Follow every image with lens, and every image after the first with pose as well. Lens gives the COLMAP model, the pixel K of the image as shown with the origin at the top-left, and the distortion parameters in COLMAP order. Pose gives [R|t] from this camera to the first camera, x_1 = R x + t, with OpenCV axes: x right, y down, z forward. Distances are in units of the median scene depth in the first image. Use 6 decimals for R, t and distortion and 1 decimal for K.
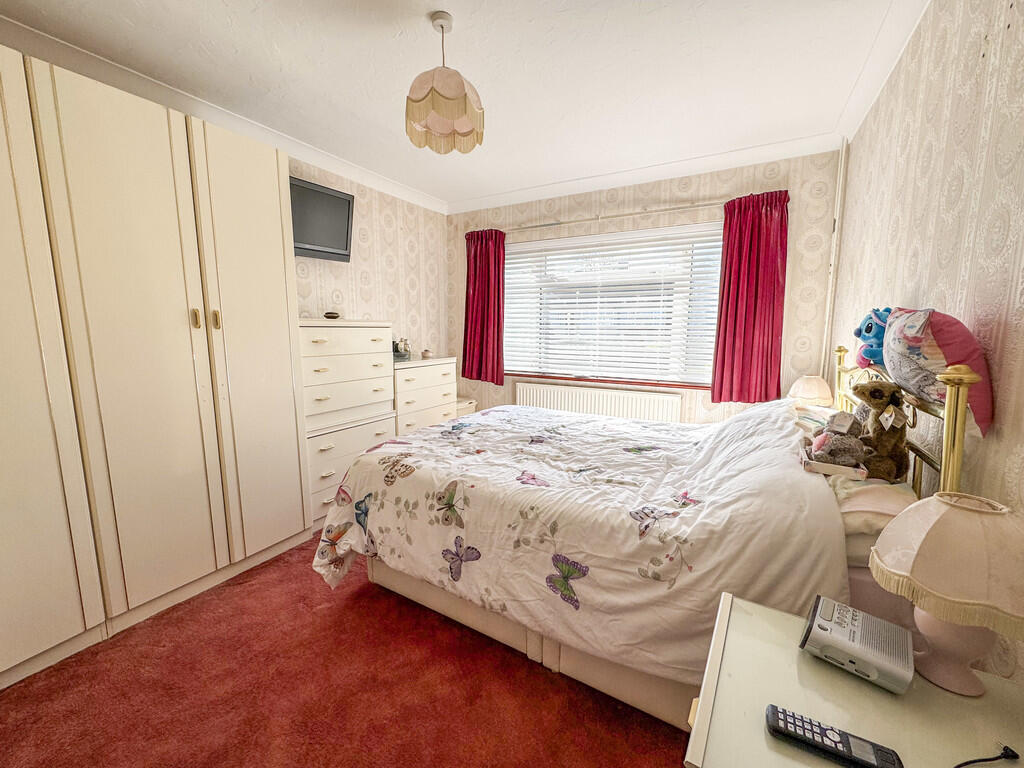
lens RADIAL K [[412.7, 0, 505.6], [0, 412.7, 380.4], [0, 0, 1]] dist [-0.000620, -0.000958]
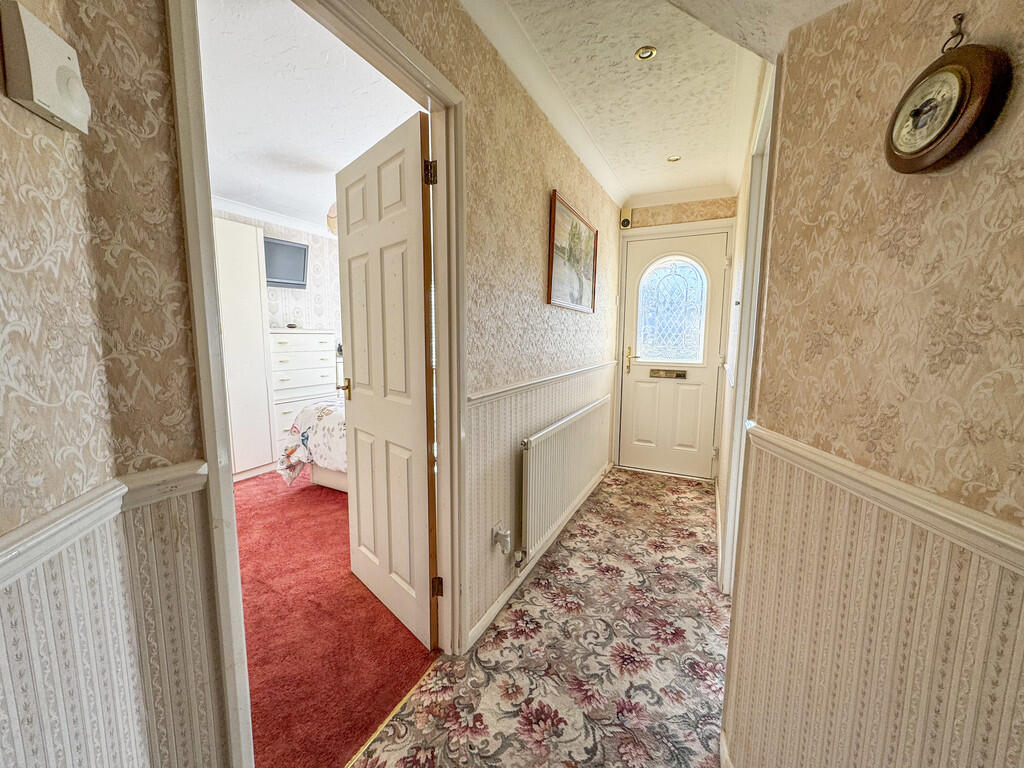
lens RADIAL K [[412.7, 0, 518.1], [0, 412.7, 382.1], [0, 0, 1]] dist [-0.000620, -0.000958]
pose [[0.997425, -0.000908, 0.071718, 0.430997], [0.001561, 0.999958, -0.009046, 0.093640], [-0.071707, 0.009135, 0.997384, -0.824623]]
